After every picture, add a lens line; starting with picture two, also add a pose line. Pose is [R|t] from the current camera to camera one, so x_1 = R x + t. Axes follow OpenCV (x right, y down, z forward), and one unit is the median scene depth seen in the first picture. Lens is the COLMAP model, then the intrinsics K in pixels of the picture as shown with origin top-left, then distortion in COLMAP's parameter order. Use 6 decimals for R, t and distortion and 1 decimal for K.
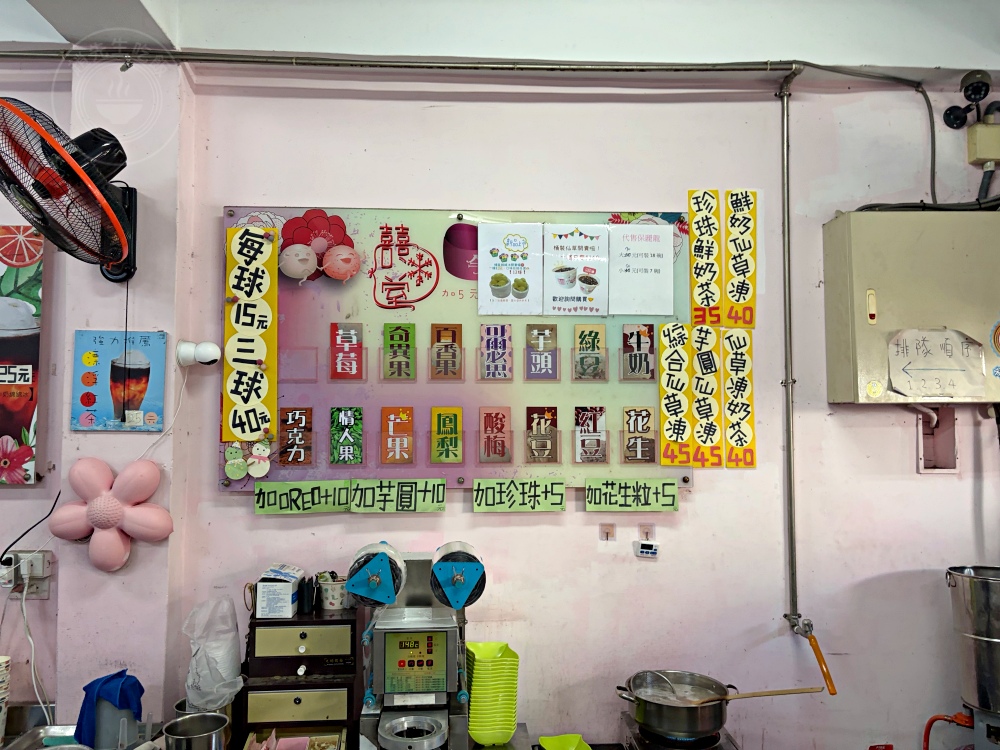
lens RADIAL K [[771.2, 0, 500.0], [0, 771.2, 375.0], [0, 0, 1]] dist [0.076403, -0.100074]
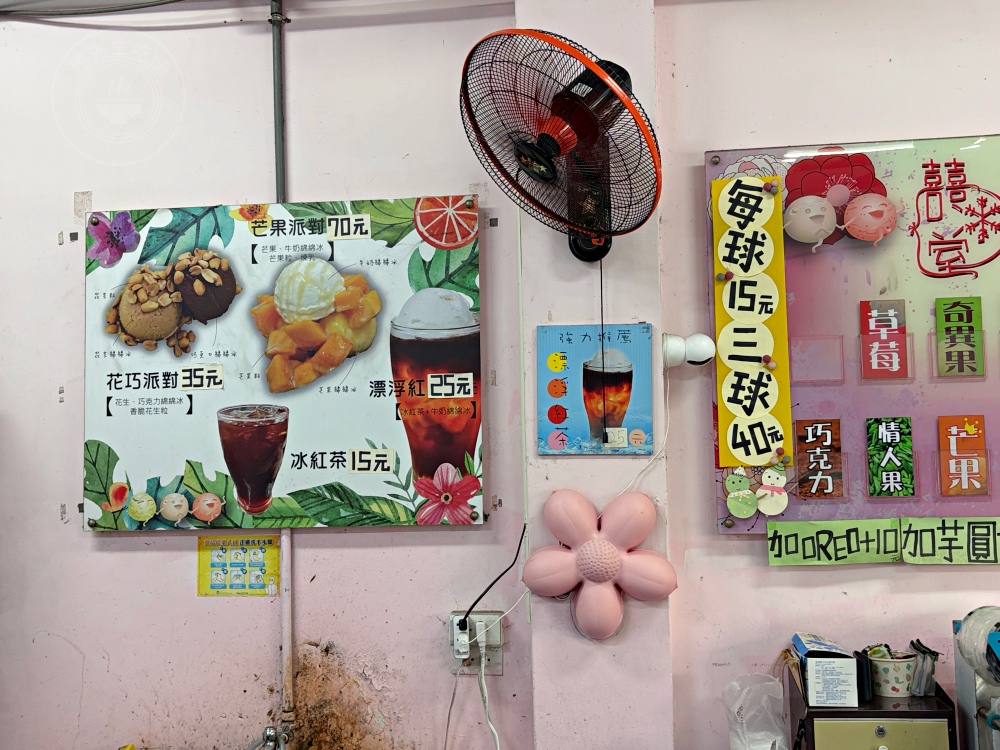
lens RADIAL K [[1076.9, 0, 500.0], [0, 1076.9, 375.0], [0, 0, 1]] dist [0.136793, -0.395248]
pose [[0.983973, -0.032284, -0.175372, -0.376441], [0.031452, 0.999477, -0.007527, -0.001518], [0.175524, 0.001890, 0.984473, -0.058513]]
